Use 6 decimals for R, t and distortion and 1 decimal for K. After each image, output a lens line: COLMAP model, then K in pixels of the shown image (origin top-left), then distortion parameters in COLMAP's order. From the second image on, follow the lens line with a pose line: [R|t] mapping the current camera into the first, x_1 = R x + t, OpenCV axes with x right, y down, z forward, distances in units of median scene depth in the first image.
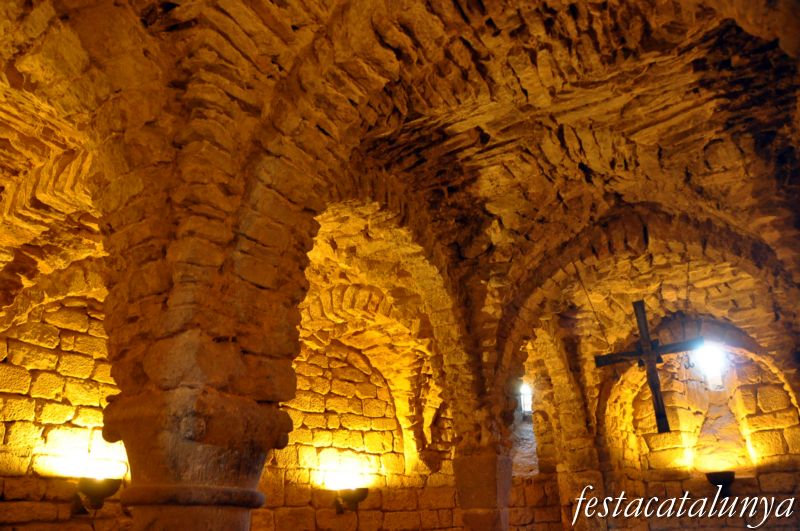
lens RADIAL K [[629.4, 0, 386.7], [0, 629.4, 279.8], [0, 0, 1]] dist [-0.166208, 0.134756]
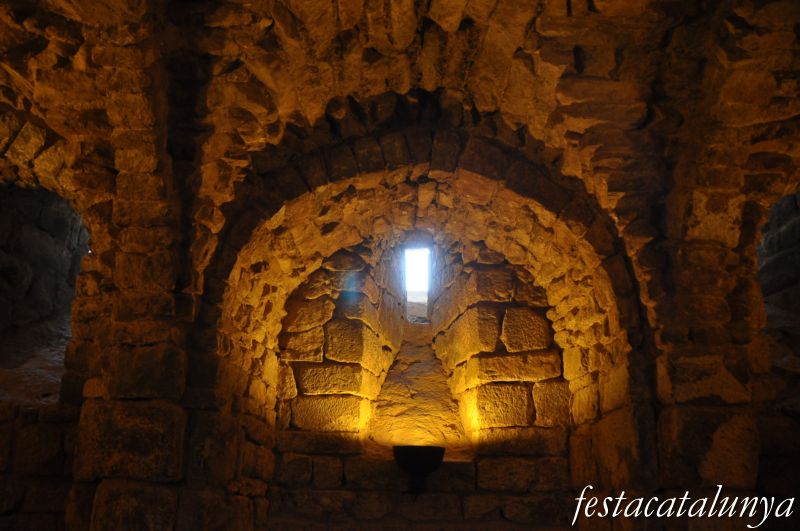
lens RADIAL K [[629.4, 0, 386.7], [0, 629.4, 279.8], [0, 0, 1]] dist [-0.166208, 0.134756]
pose [[0.837926, 0.219890, 0.499529, 0.215662], [-0.240042, 0.970452, -0.024532, 0.188234], [-0.490163, -0.099352, 0.865950, 0.529780]]
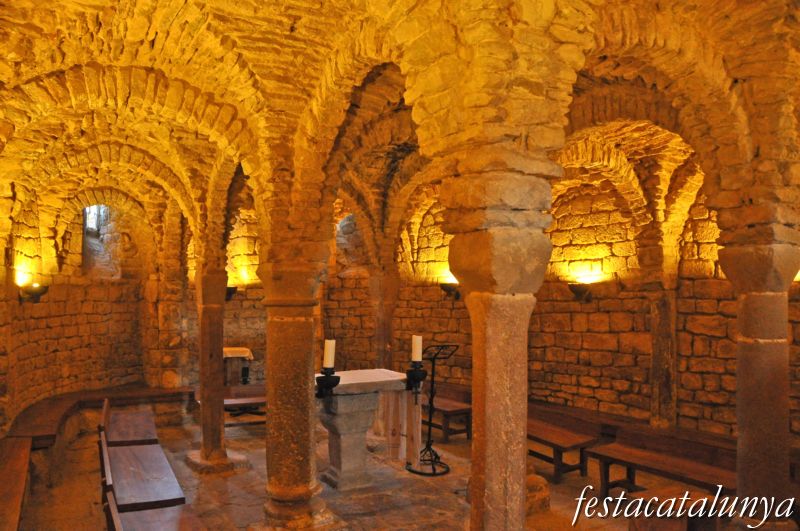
lens RADIAL K [[629.4, 0, 386.7], [0, 629.4, 279.8], [0, 0, 1]] dist [-0.166208, 0.134756]
pose [[0.485747, 0.043161, 0.873033, -0.678780], [-0.318068, 0.939037, 0.130546, -0.050417], [-0.814176, -0.341096, 0.469862, -0.129228]]
